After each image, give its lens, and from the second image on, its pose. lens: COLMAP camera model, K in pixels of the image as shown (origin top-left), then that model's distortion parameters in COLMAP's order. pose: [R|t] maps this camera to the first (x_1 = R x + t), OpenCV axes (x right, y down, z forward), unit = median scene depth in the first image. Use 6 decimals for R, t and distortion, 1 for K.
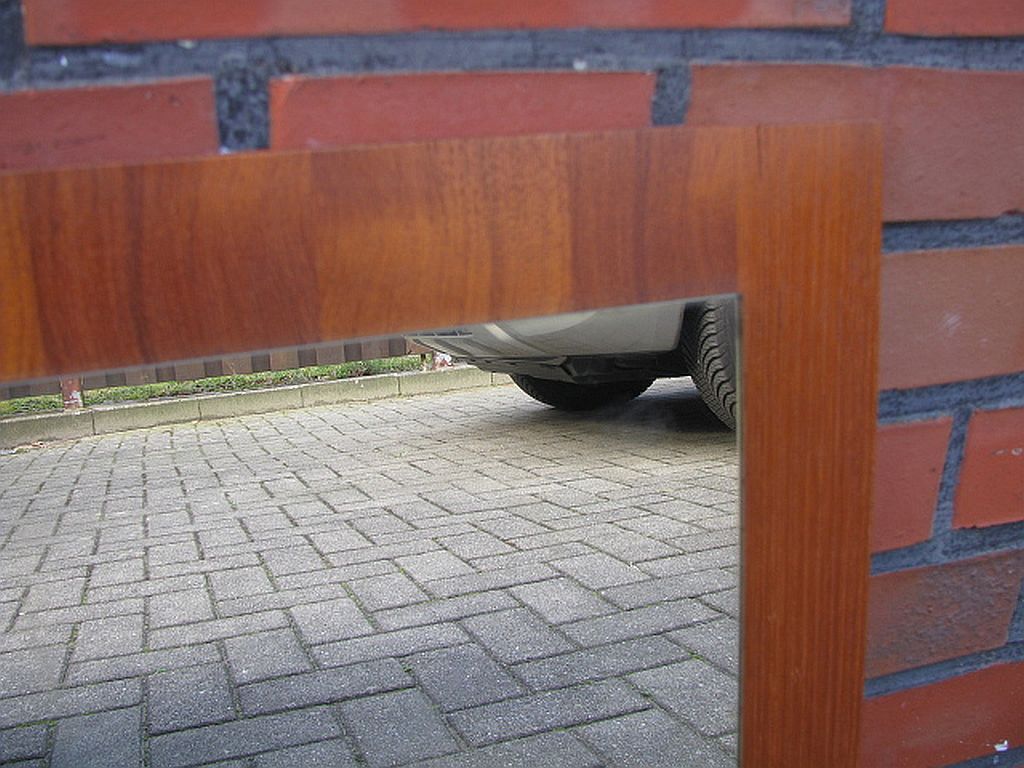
lens RADIAL K [[1072.8, 0, 503.5], [0, 1072.8, 361.2], [0, 0, 1]] dist [-0.145293, 0.000000]
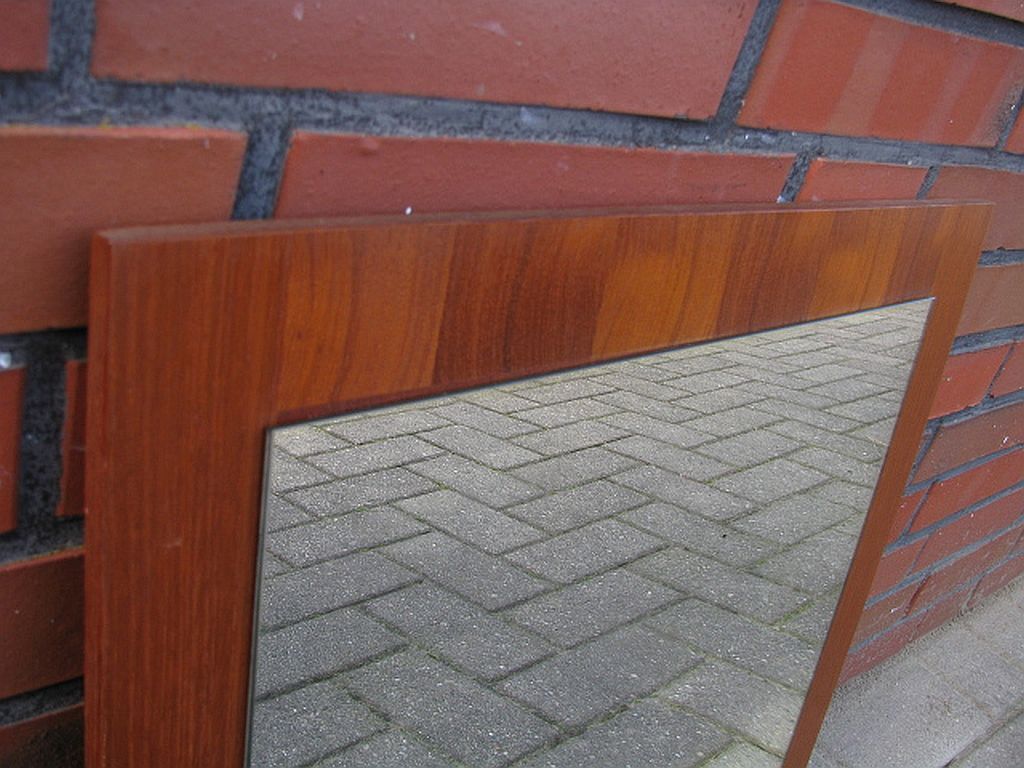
lens RADIAL K [[1072.8, 0, 497.7], [0, 1072.8, 372.0], [0, 0, 1]] dist [-0.145293, 0.000000]
pose [[0.895857, 0.043120, 0.442246, -0.342553], [-0.118308, 0.982501, 0.143860, -0.030641], [-0.428303, -0.181199, 0.885281, -0.070560]]
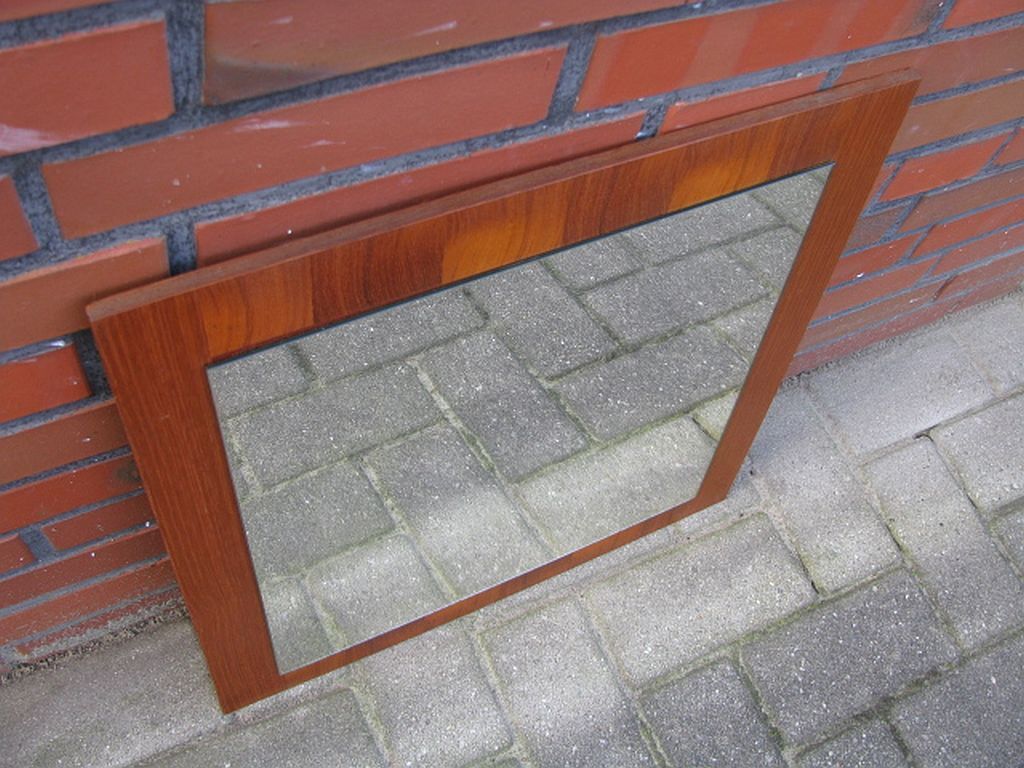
lens RADIAL K [[1072.8, 0, 502.2], [0, 1072.8, 367.2], [0, 0, 1]] dist [-0.145293, 0.000000]
pose [[0.979088, -0.036077, 0.200213, -0.242146], [-0.100637, 0.769406, 0.630783, -0.284724], [-0.176802, -0.637741, 0.749685, -0.195894]]
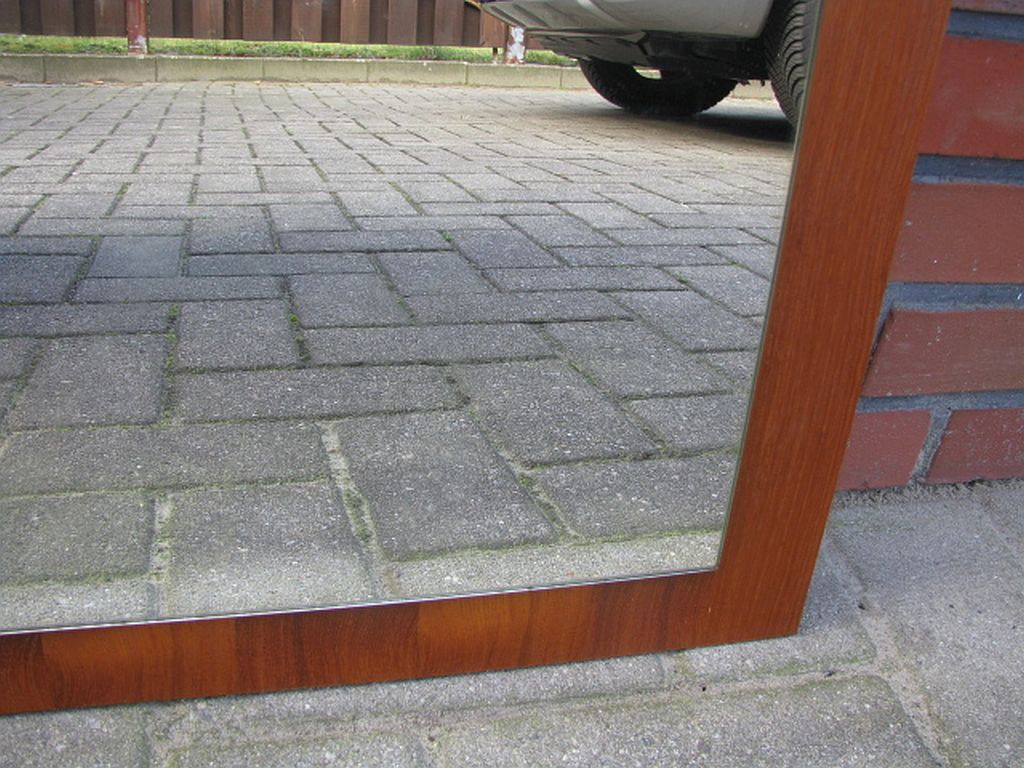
lens RADIAL K [[1072.8, 0, 494.6], [0, 1072.8, 349.0], [0, 0, 1]] dist [-0.145293, 0.000000]
pose [[0.987501, 0.153912, -0.033938, 0.003564], [-0.141850, 0.961766, 0.234274, 0.174479], [0.068698, -0.226532, 0.971578, -0.010103]]
